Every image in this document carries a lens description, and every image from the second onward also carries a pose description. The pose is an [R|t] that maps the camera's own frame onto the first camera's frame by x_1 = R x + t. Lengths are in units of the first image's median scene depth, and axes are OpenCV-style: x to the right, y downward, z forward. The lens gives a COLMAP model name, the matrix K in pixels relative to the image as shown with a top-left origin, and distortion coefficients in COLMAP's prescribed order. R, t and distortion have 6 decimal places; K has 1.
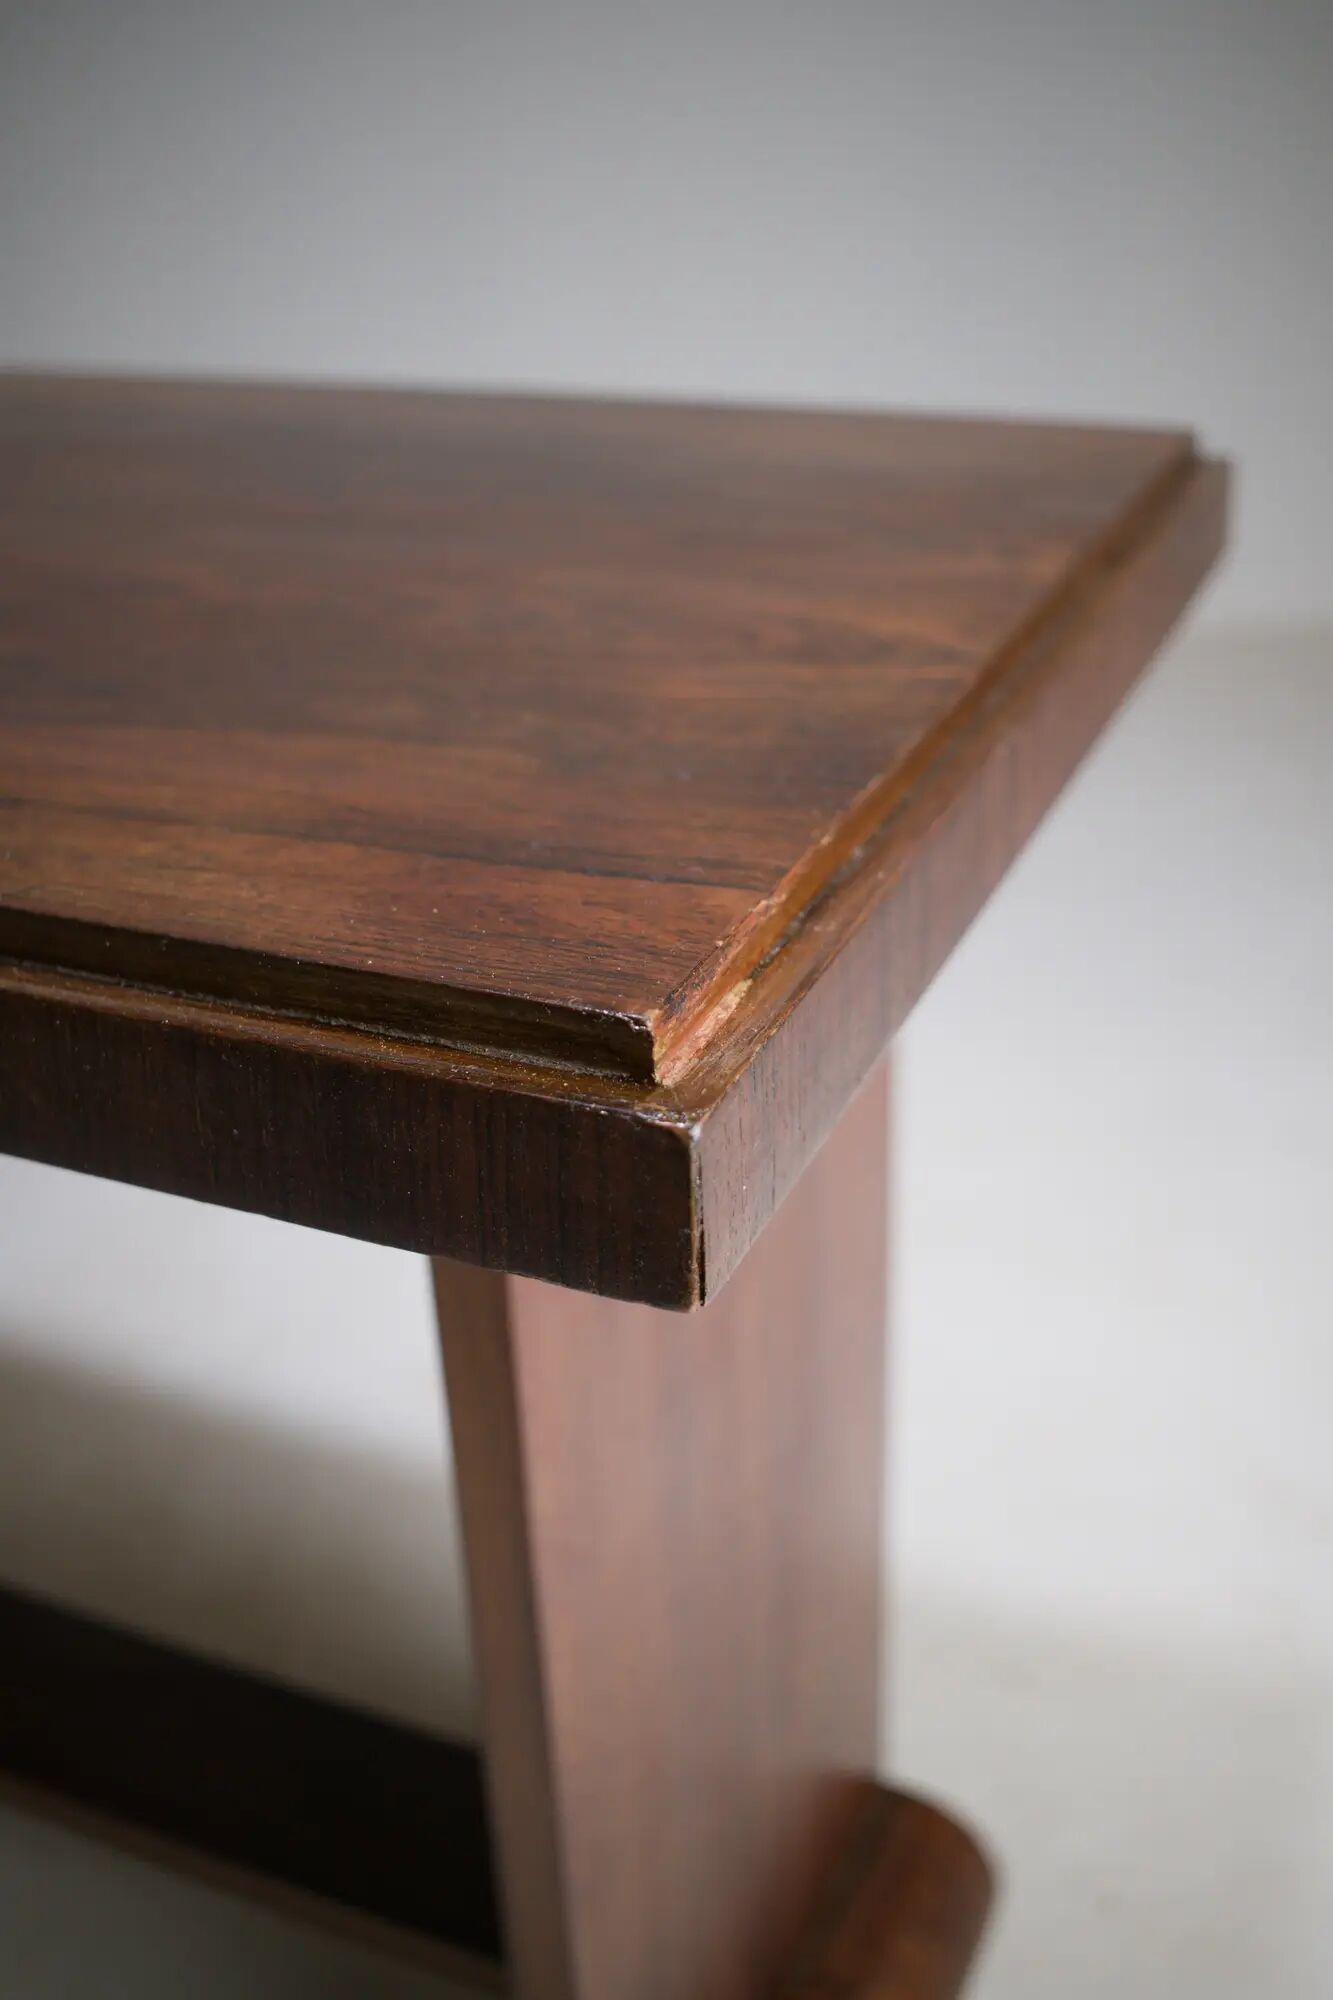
lens RADIAL K [[1989.8, 0, 666.5], [0, 1989.8, 1000.0], [0, 0, 1]] dist [-0.097462, 0.000899]
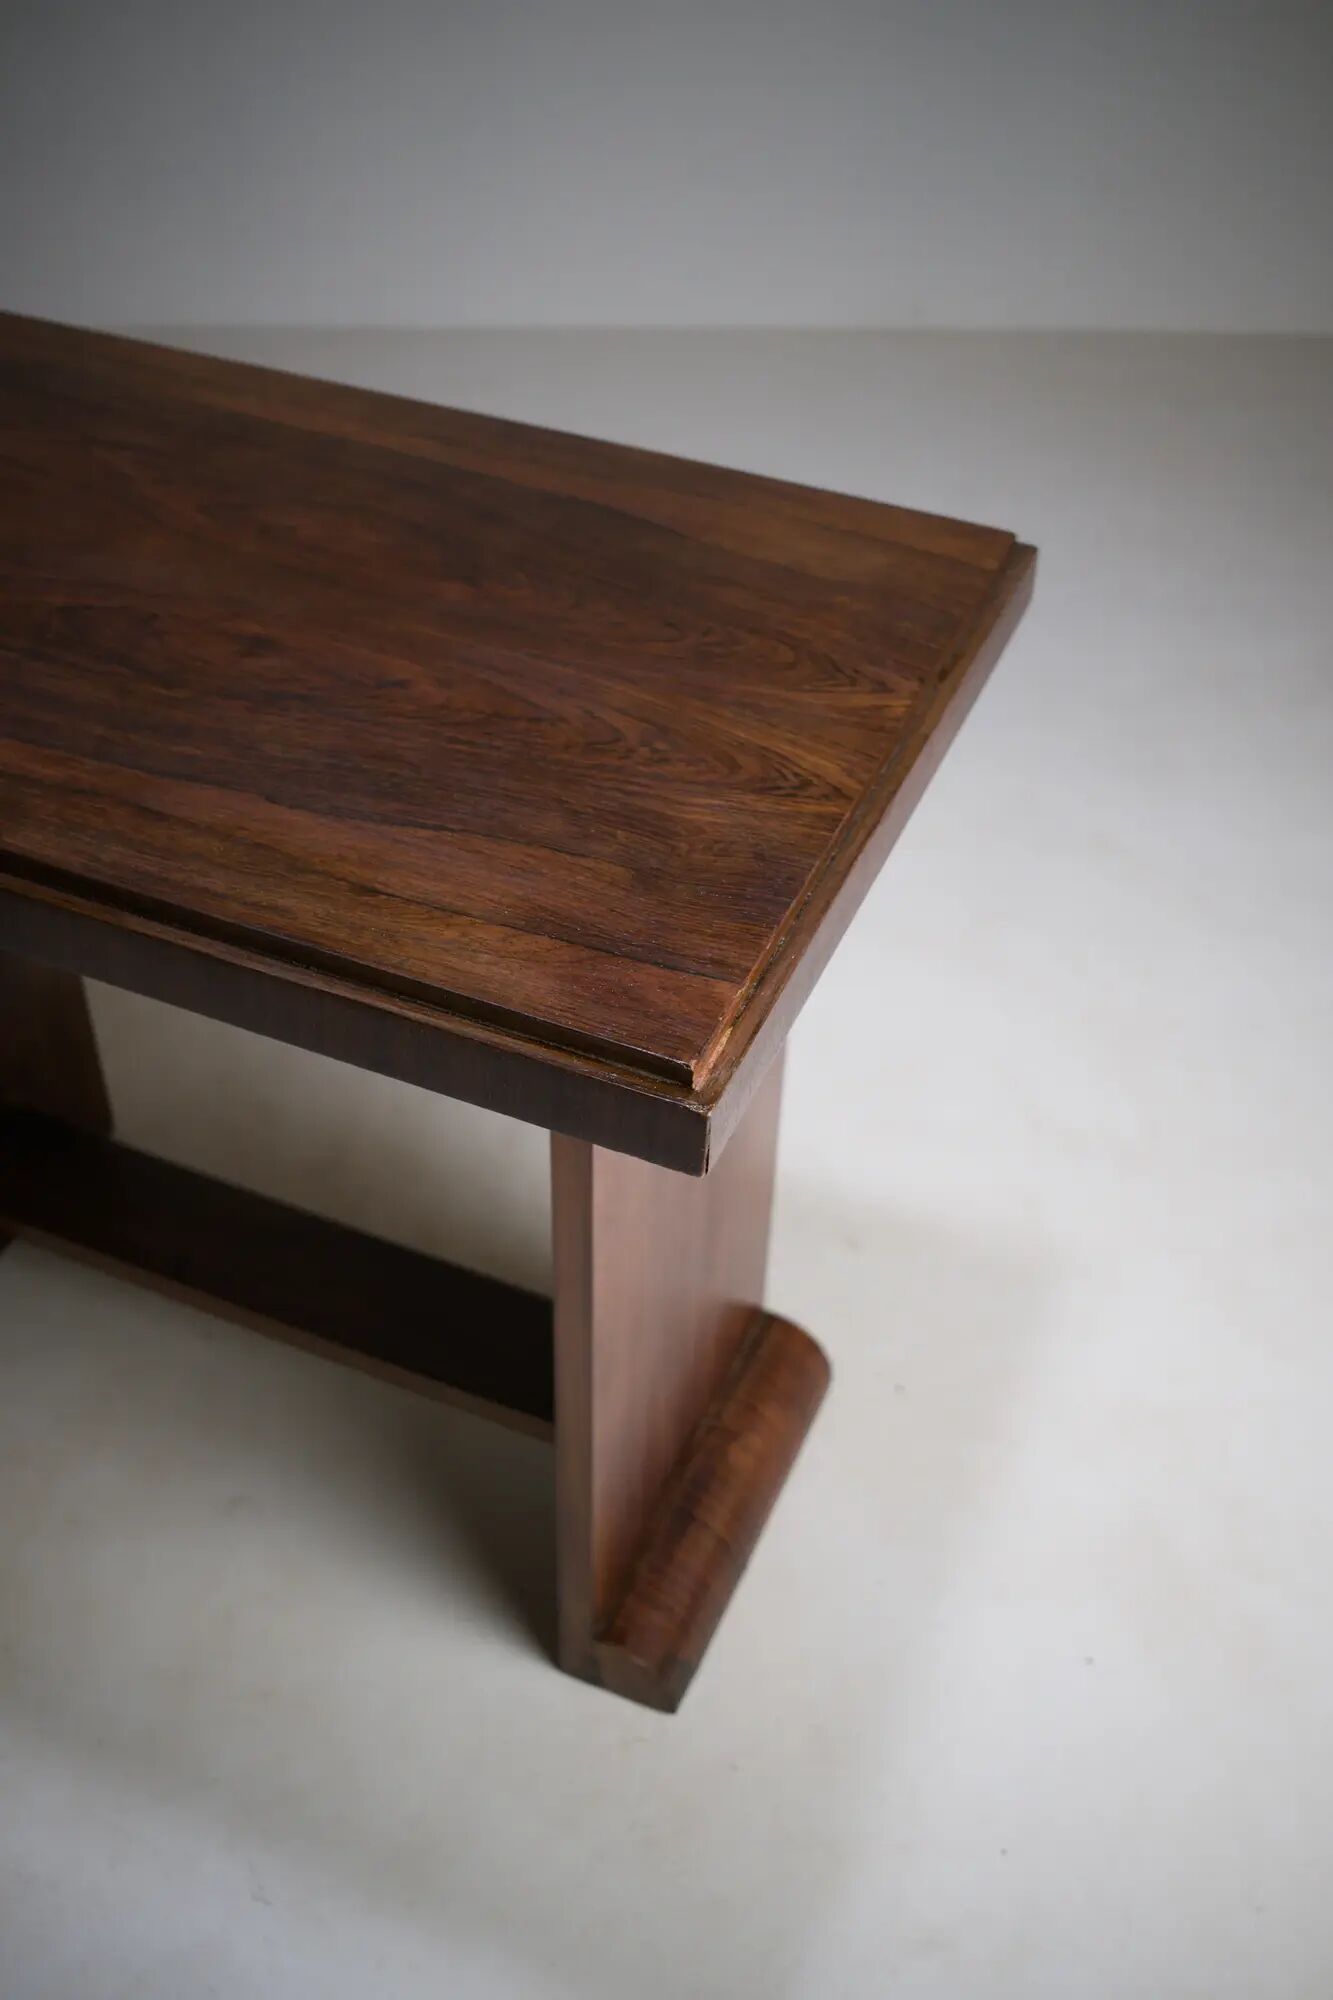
lens RADIAL K [[1989.8, 0, 666.5], [0, 1989.8, 1000.0], [0, 0, 1]] dist [-0.097462, 0.000899]
pose [[0.997848, 0.038107, 0.053364, -0.149299], [-0.050718, 0.964349, 0.259728, -0.603239], [-0.041564, -0.261876, 0.964206, -1.138838]]
